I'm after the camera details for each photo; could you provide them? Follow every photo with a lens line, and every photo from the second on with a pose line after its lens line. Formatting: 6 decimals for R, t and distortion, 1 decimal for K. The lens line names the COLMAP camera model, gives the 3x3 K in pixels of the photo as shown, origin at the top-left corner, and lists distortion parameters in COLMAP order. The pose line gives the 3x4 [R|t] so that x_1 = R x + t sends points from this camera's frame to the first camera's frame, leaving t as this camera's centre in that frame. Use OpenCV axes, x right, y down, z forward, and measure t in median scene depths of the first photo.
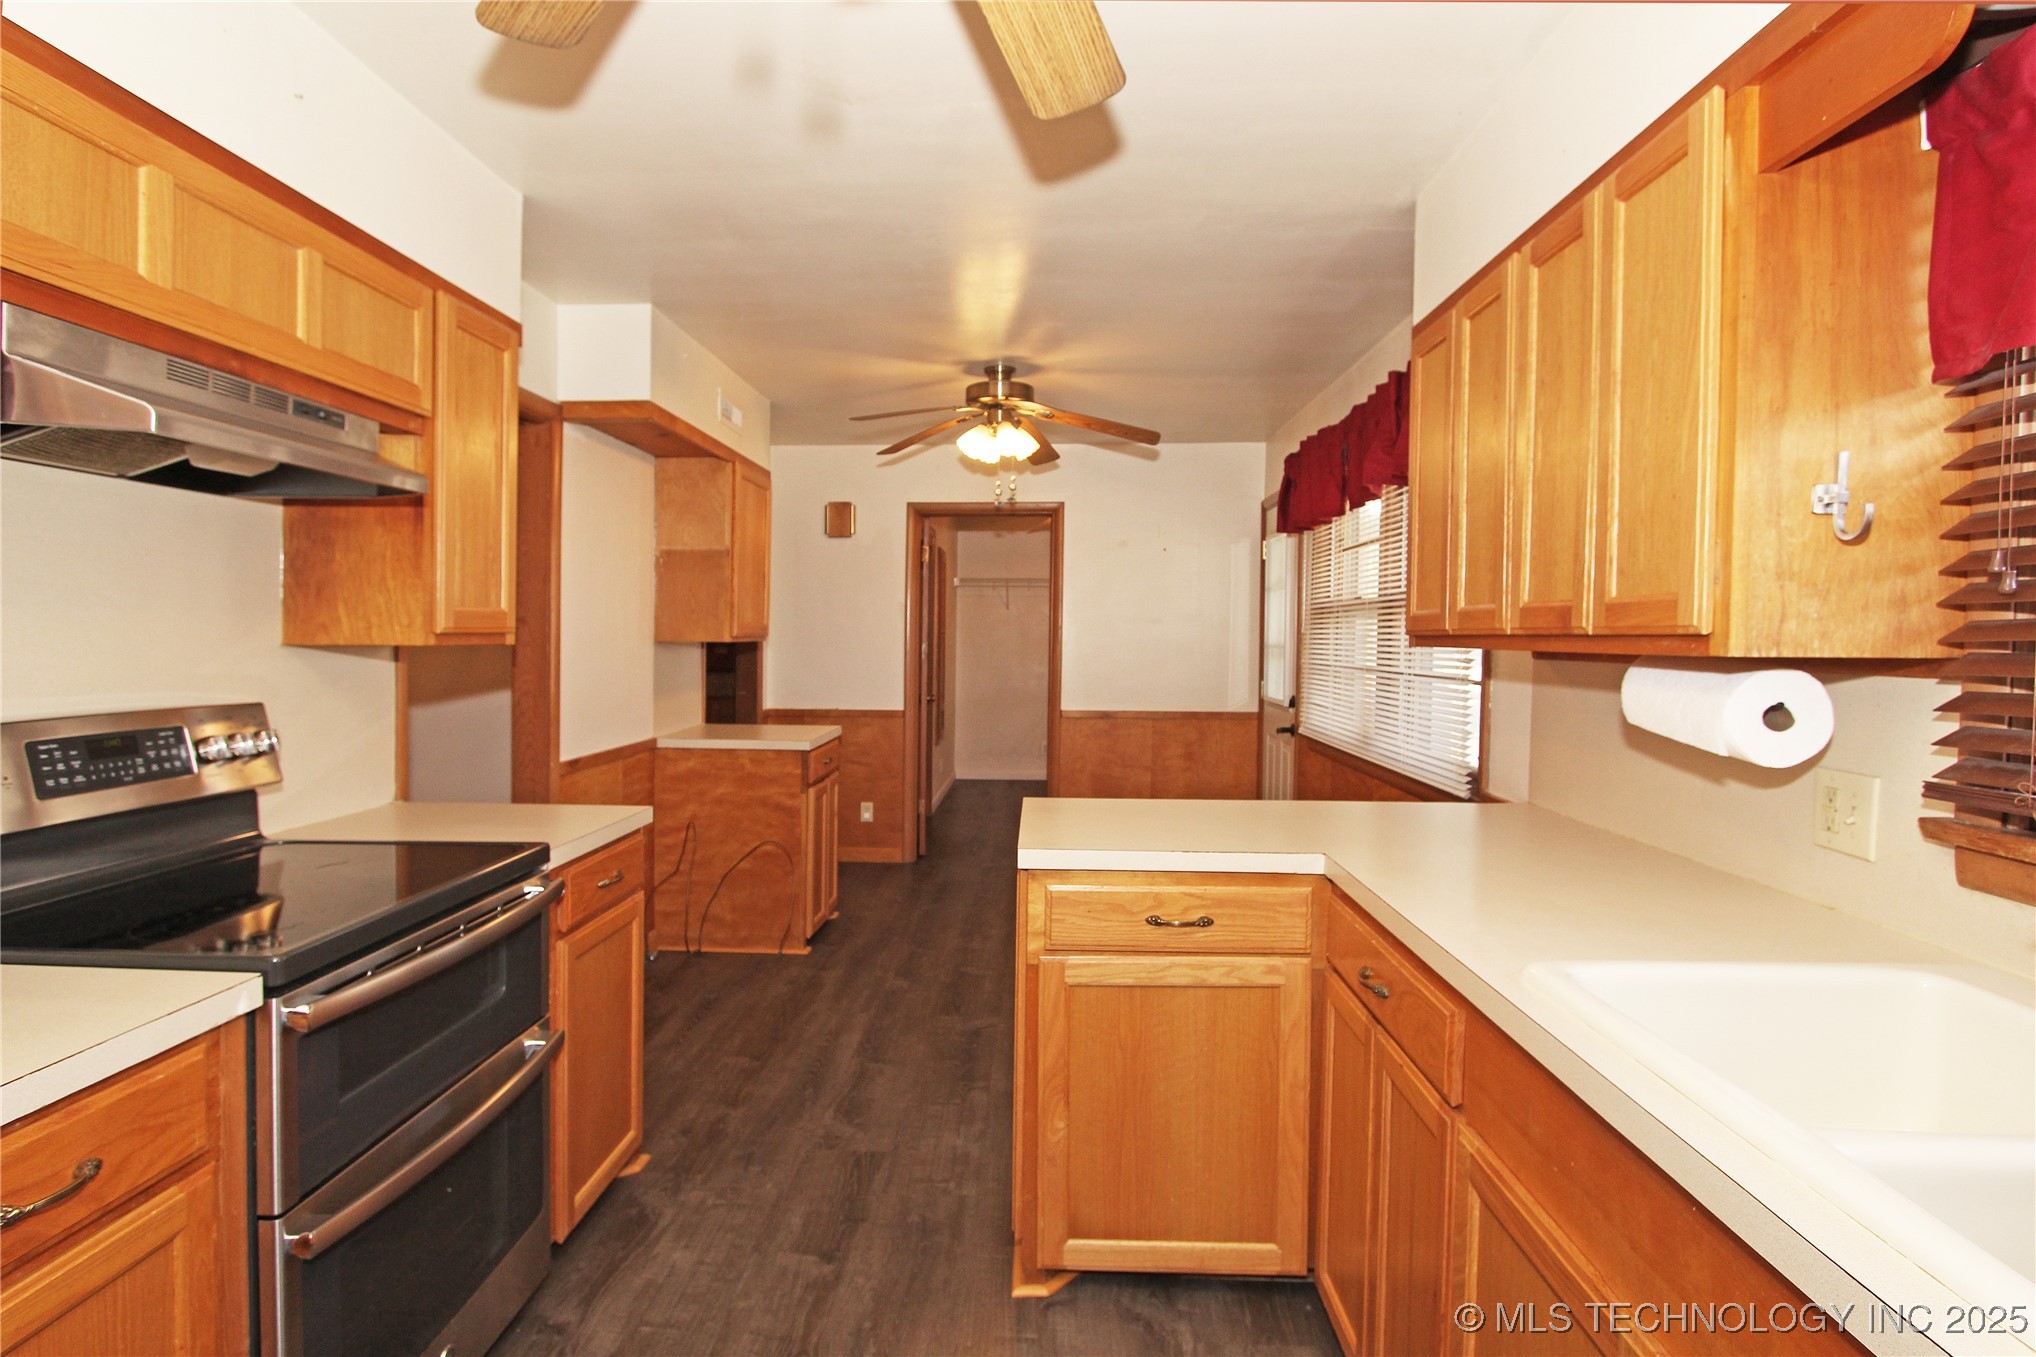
lens RADIAL K [[1140.1, 0, 1019.6], [0, 1140.1, 650.8], [0, 0, 1]] dist [-0.000173, -0.000210]
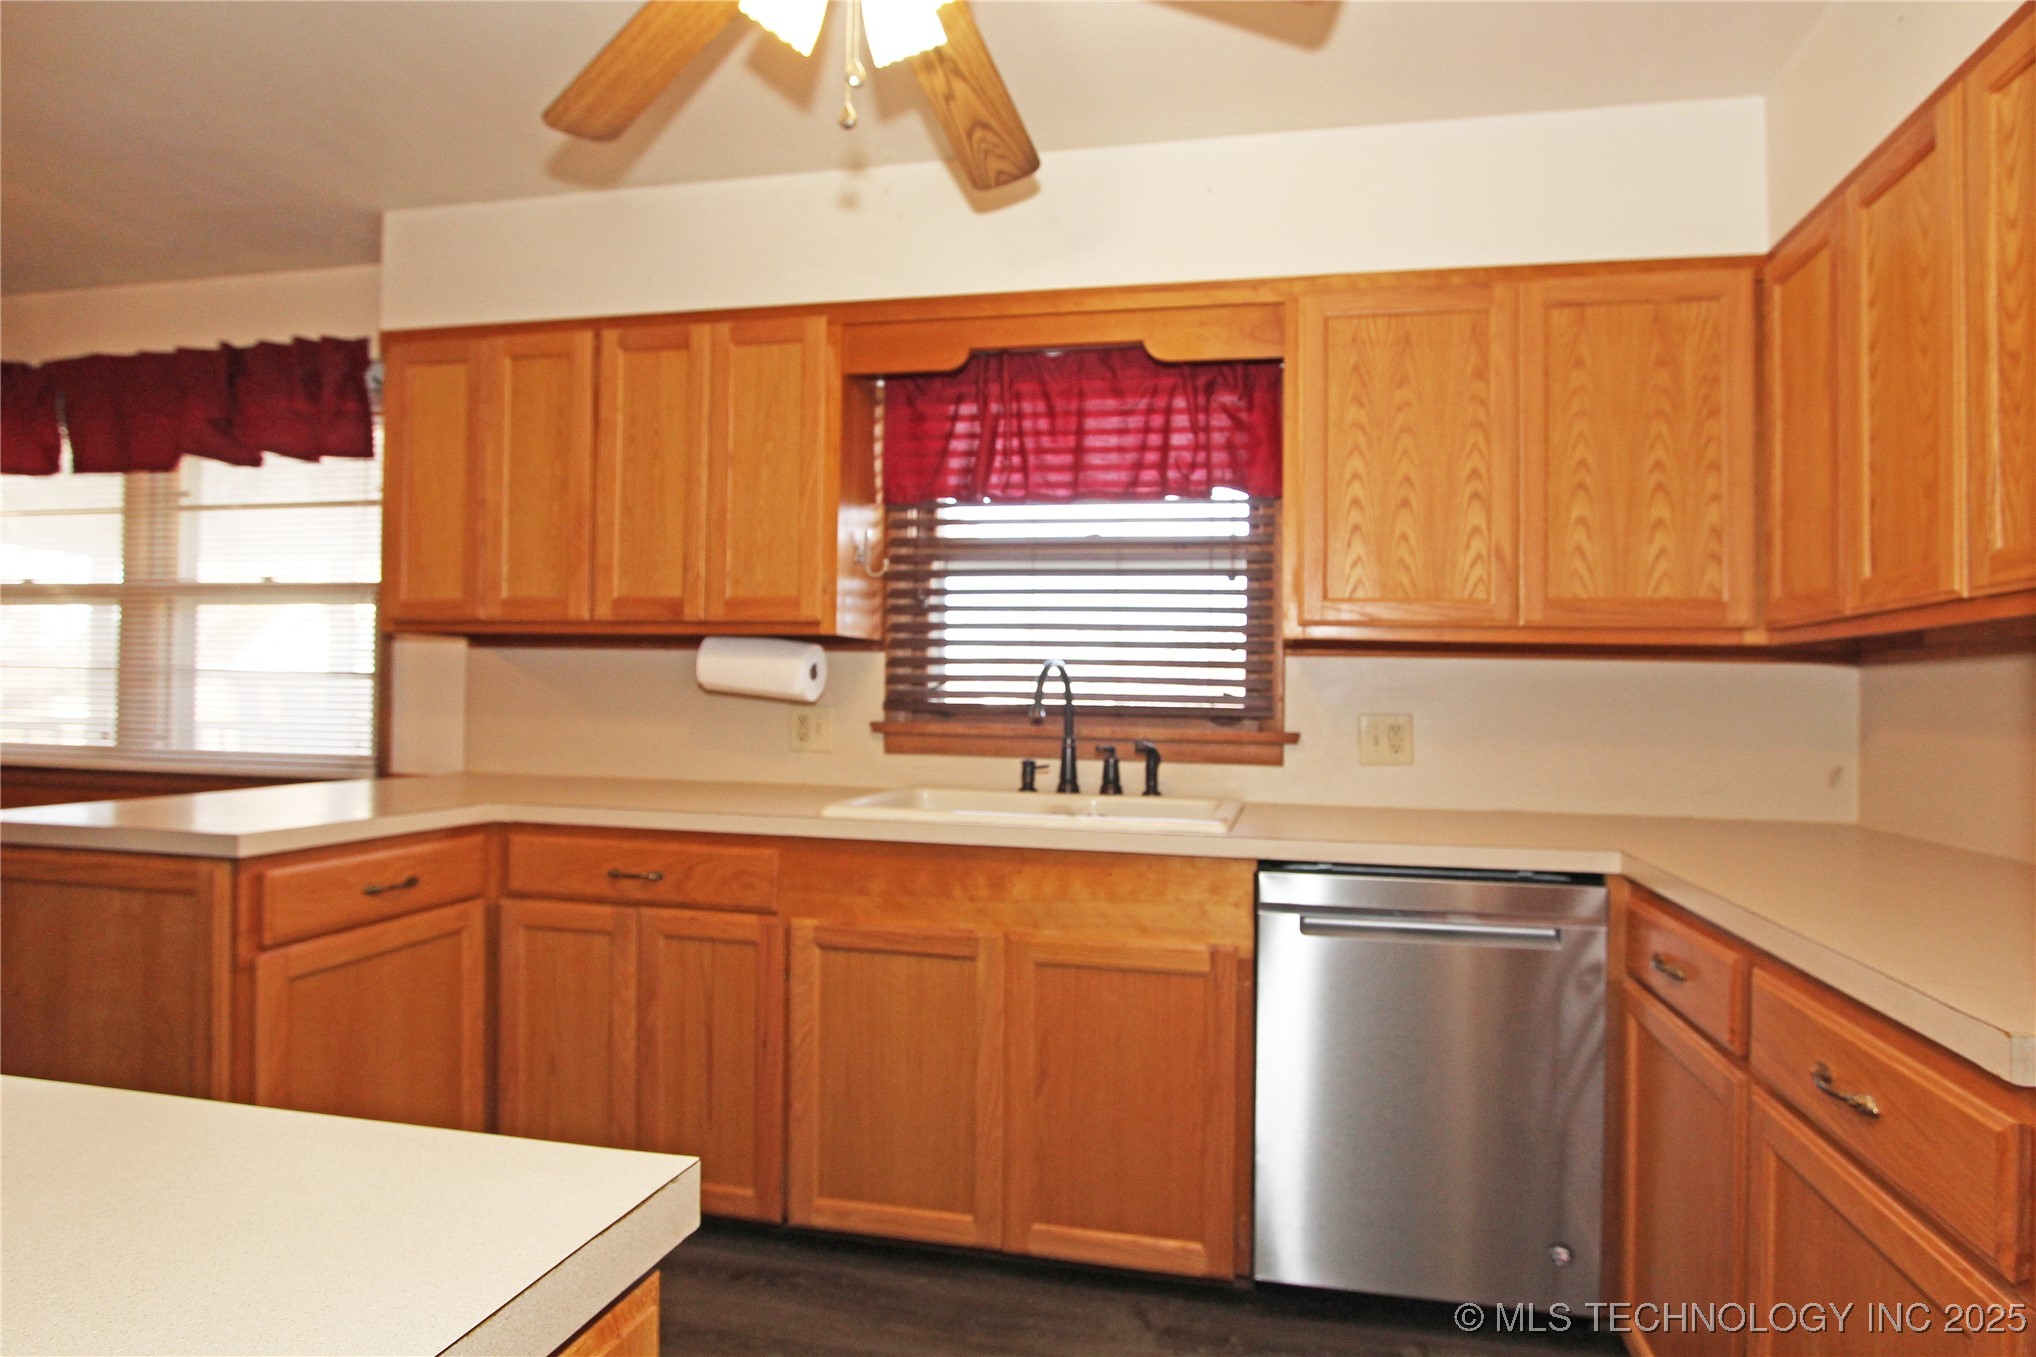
lens RADIAL K [[1140.1, 0, 1019.6], [0, 1140.1, 650.8], [0, 0, 1]] dist [-0.000173, -0.000210]
pose [[0.183648, 0.032572, 0.982452, -0.300257], [-0.003280, 0.999466, -0.032523, 0.023966], [-0.982987, 0.002750, 0.183656, 0.107016]]
